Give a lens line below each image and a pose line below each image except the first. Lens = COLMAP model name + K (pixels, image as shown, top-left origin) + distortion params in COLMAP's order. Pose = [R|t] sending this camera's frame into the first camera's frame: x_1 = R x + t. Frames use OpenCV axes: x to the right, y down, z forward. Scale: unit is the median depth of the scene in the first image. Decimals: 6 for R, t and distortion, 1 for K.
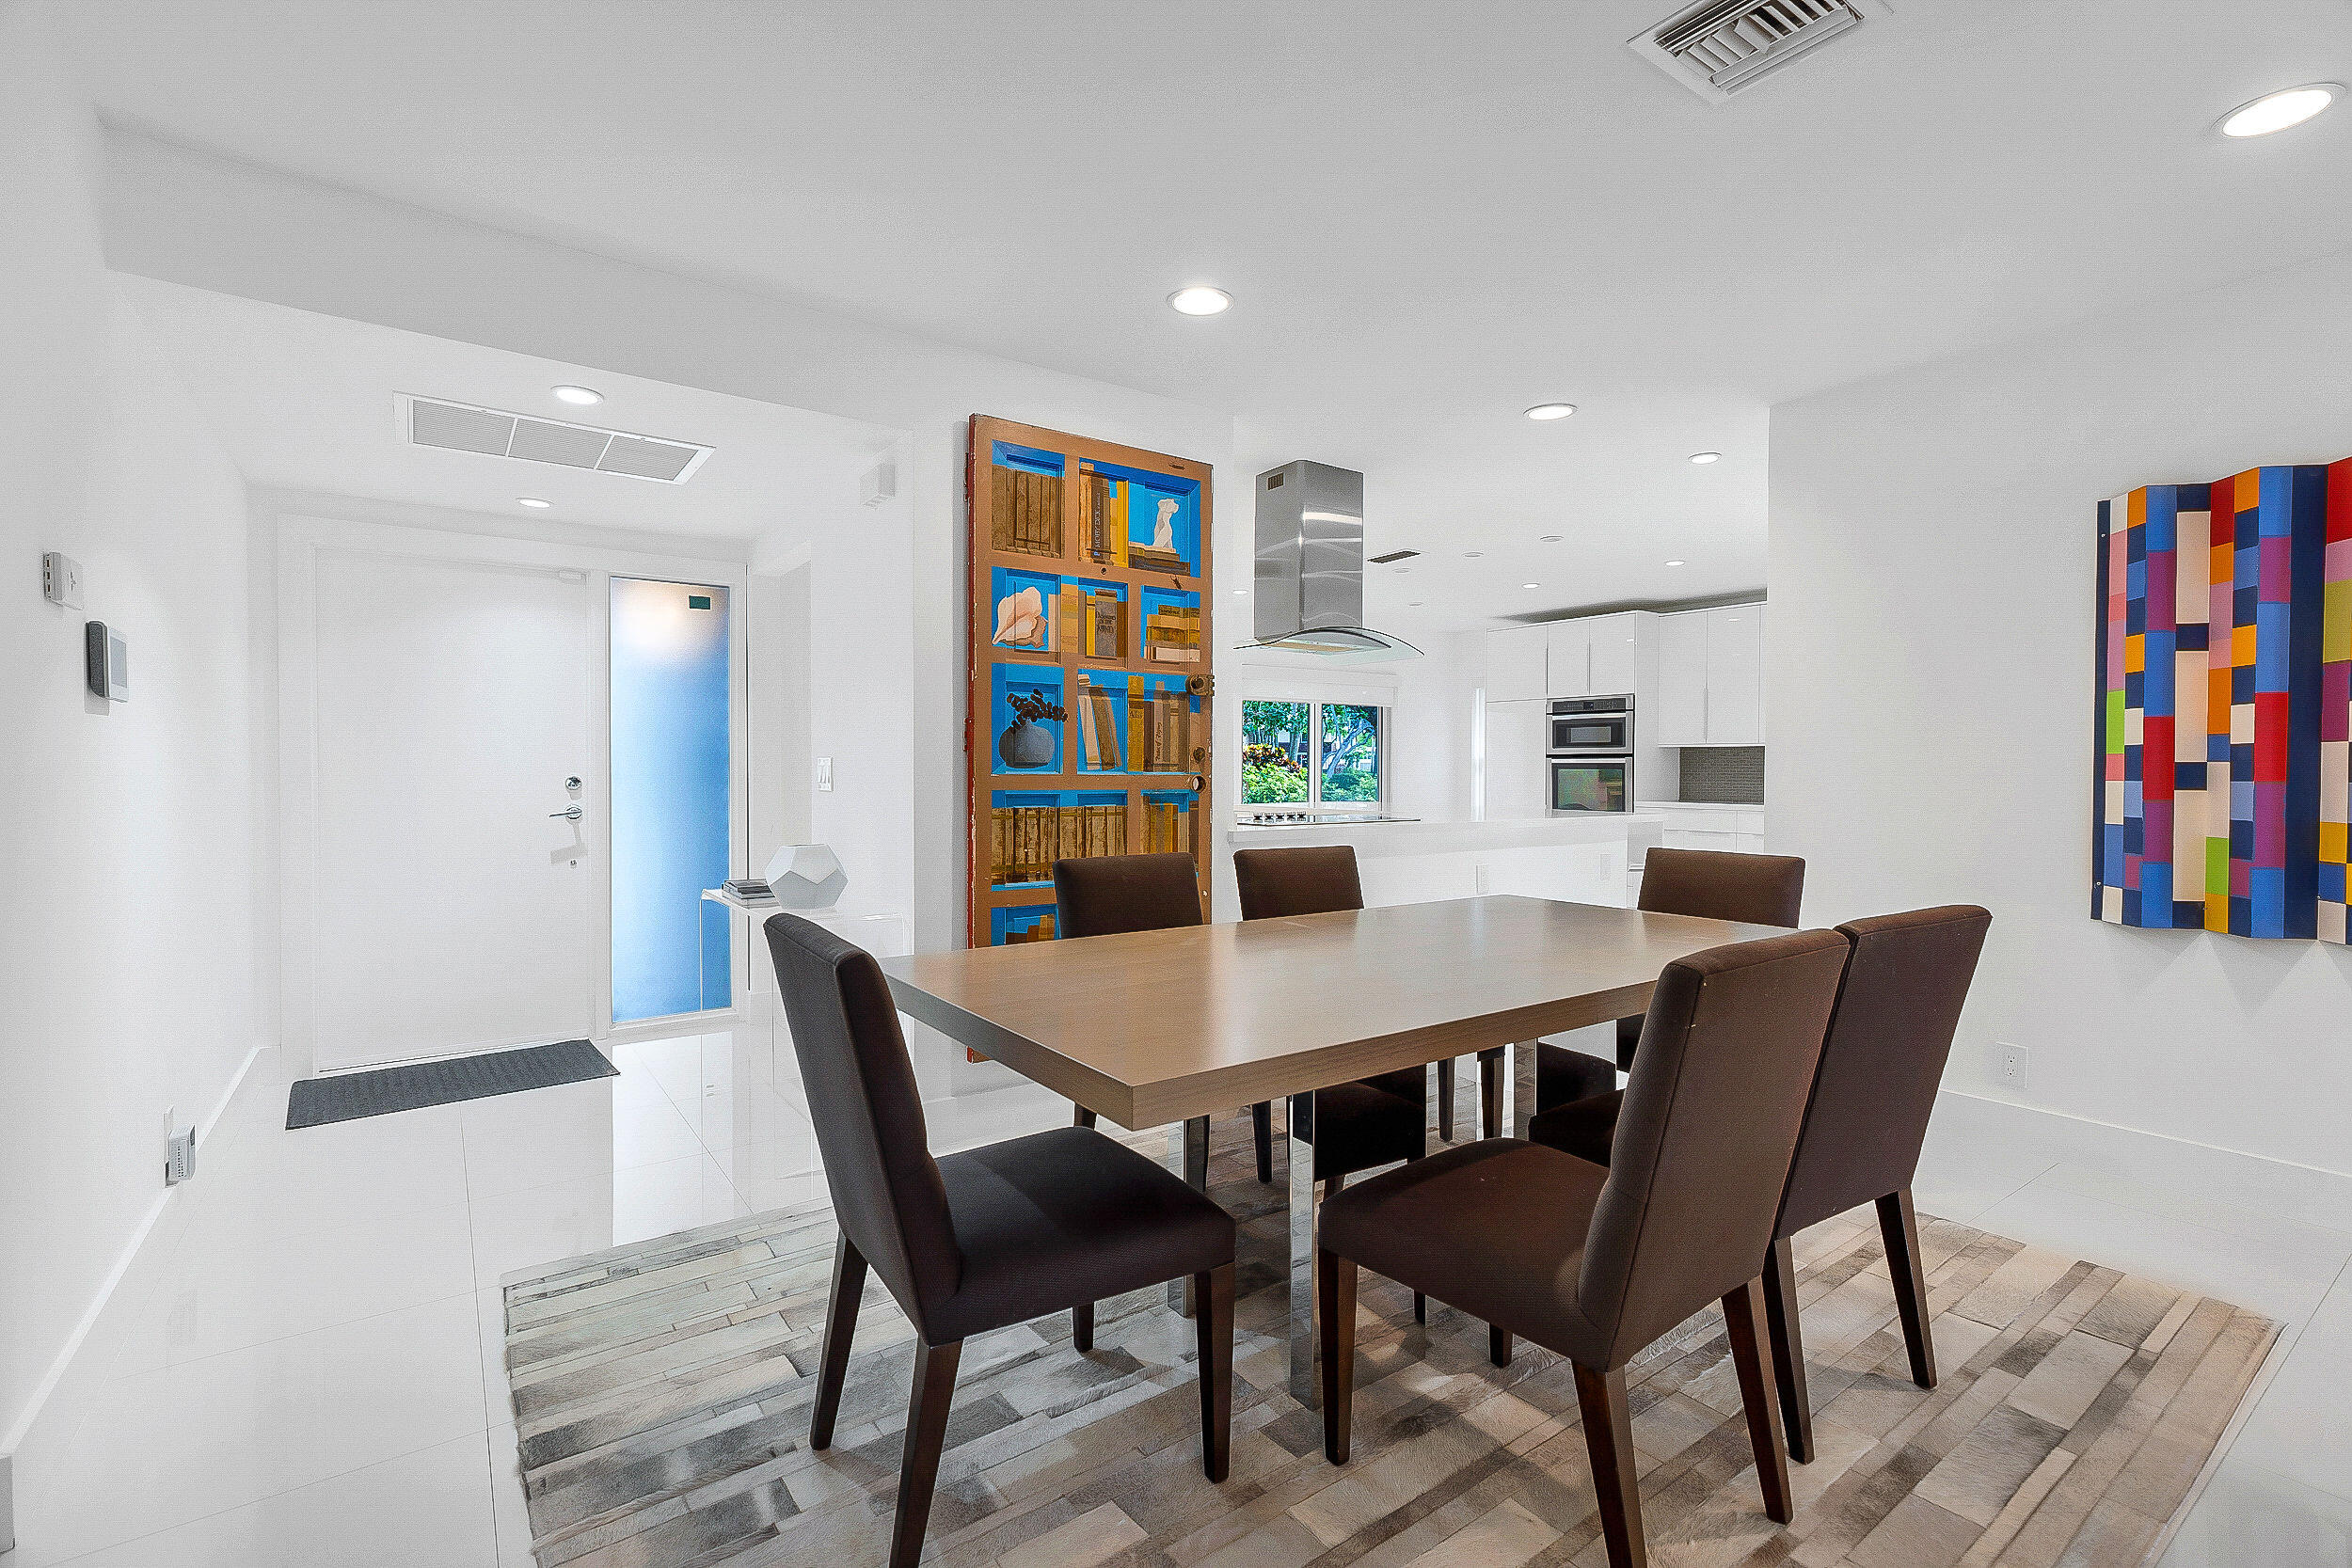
lens RADIAL K [[1061.2, 0, 1183.1], [0, 1061.2, 779.1], [0, 0, 1]] dist [0.018508, 0.000075]
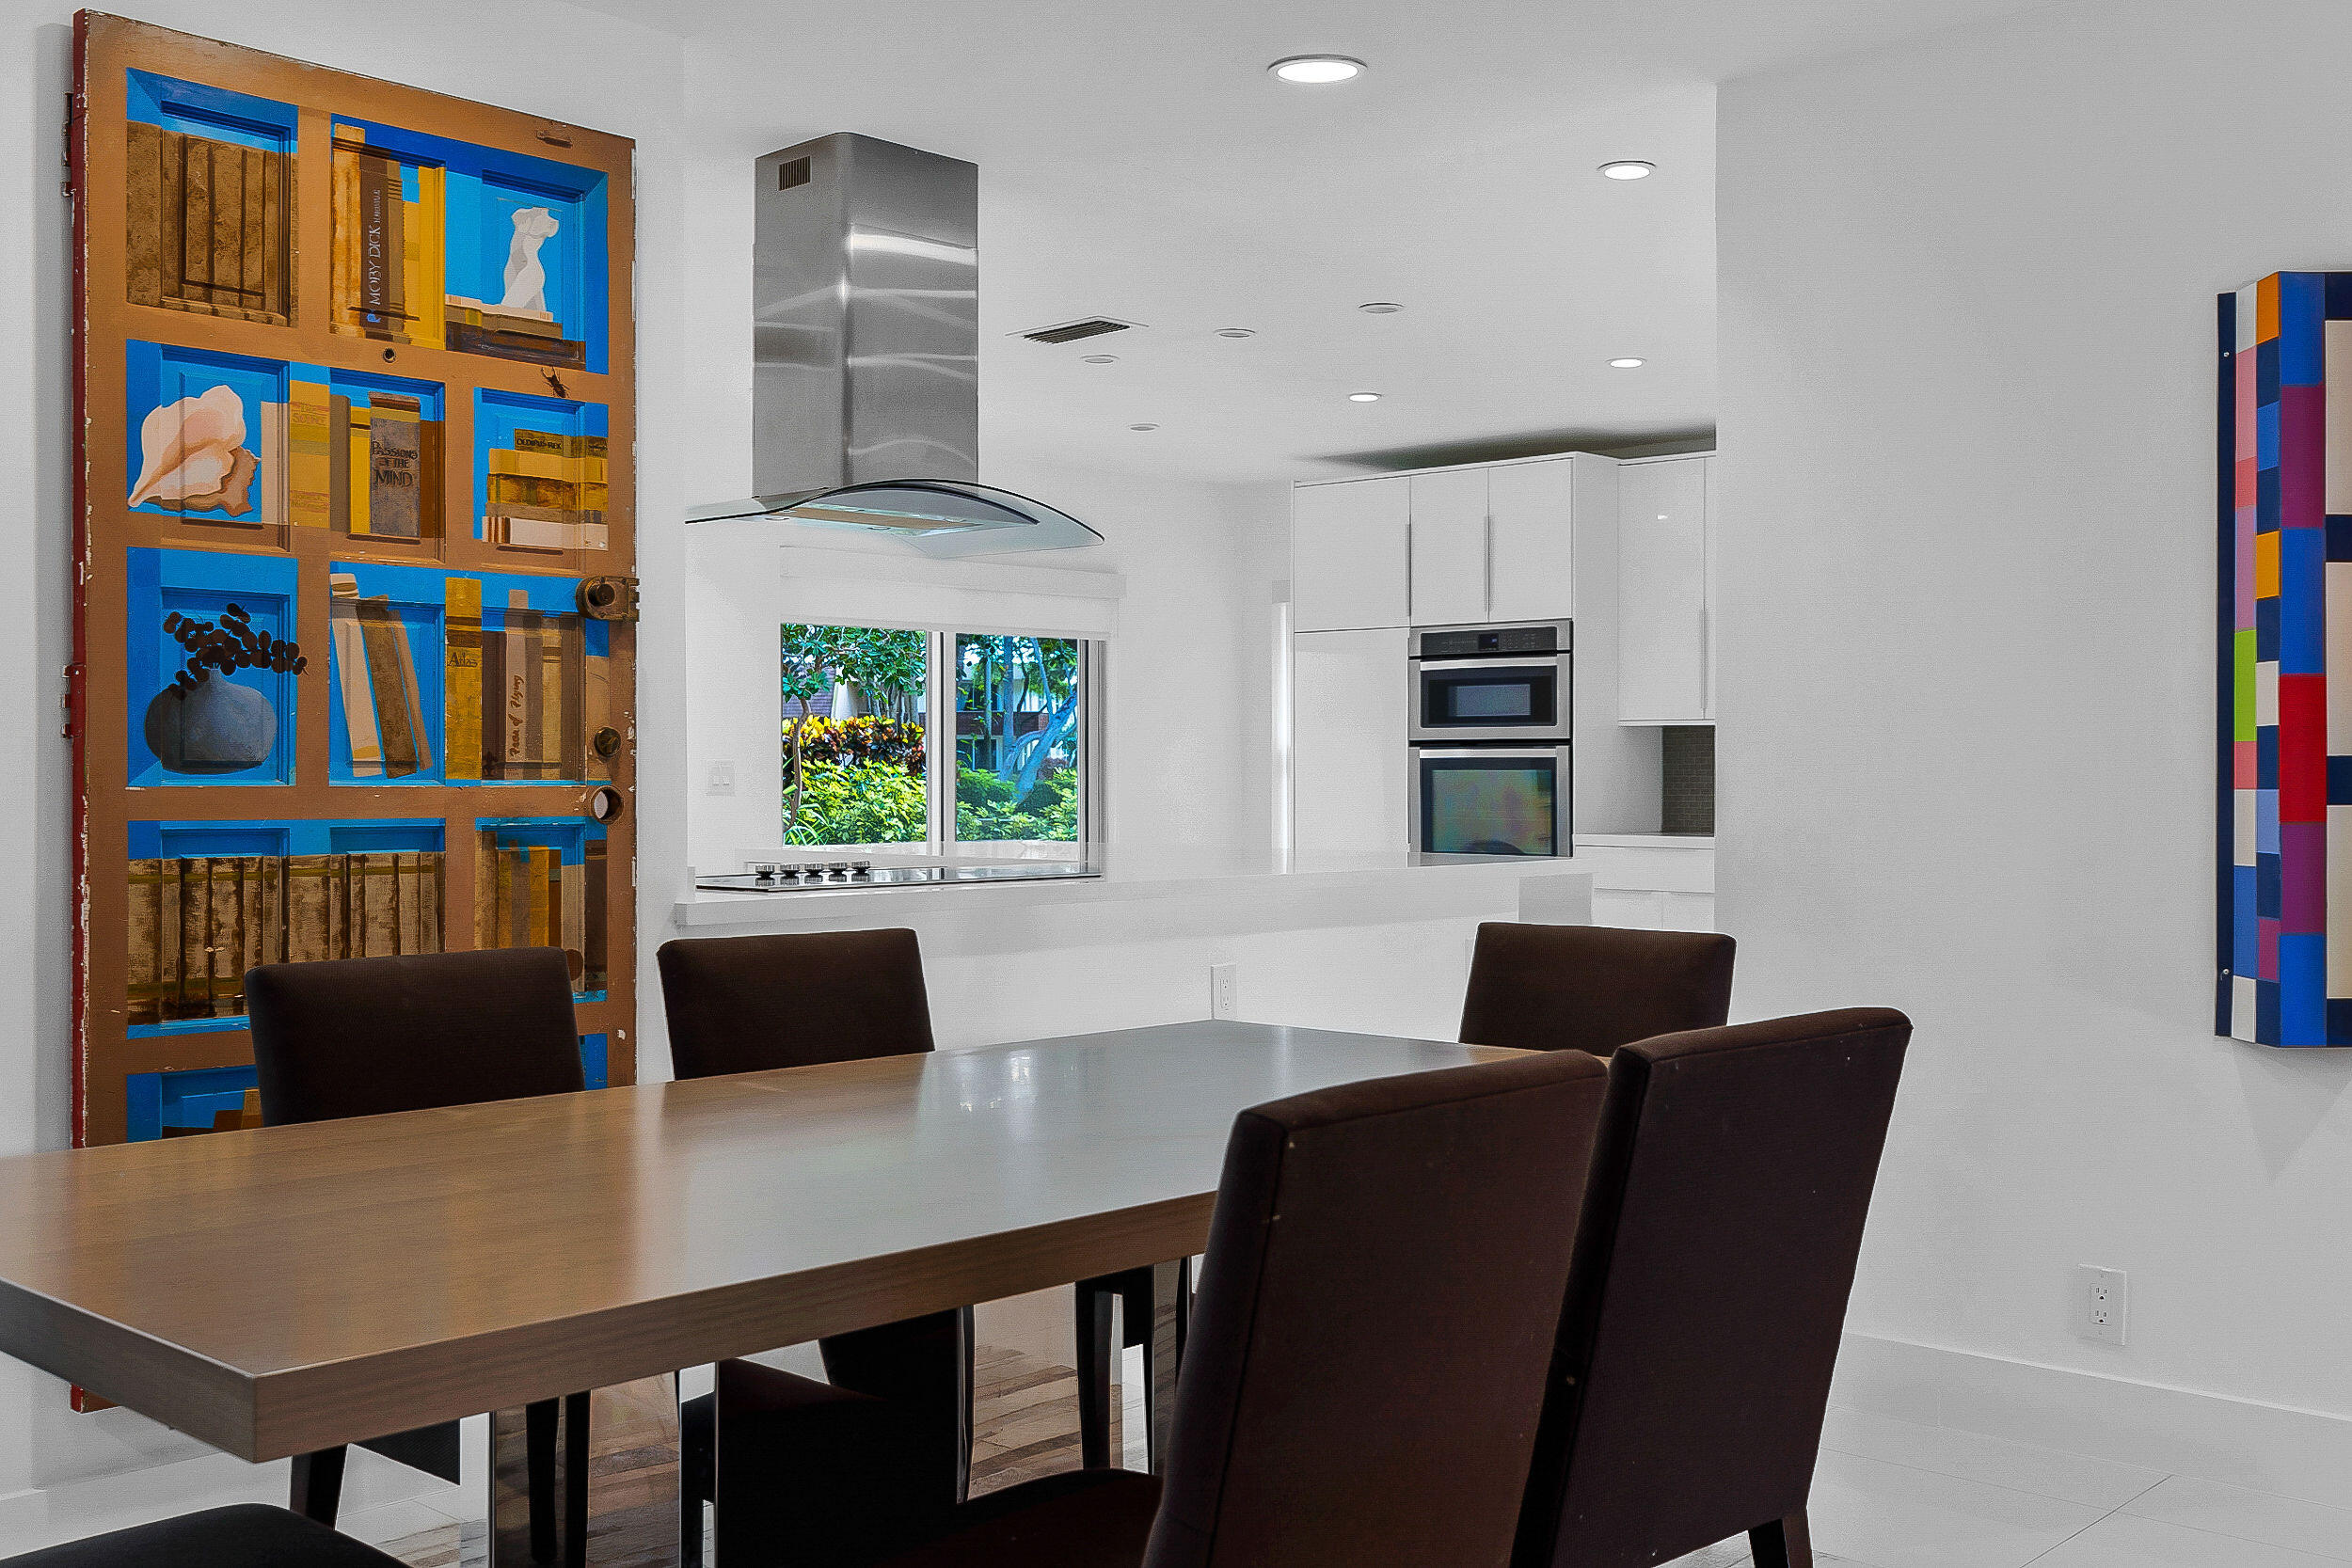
lens RADIAL K [[2332.2, 0, 1173.9], [0, 2332.2, 783.4], [0, 0, 1]] dist [0.018236, 0.000000]
pose [[0.981560, -0.004455, 0.191104, 0.067079], [0.005188, 0.999981, -0.003332, -0.000176], [-0.191086, 0.004262, 0.981564, -0.085504]]
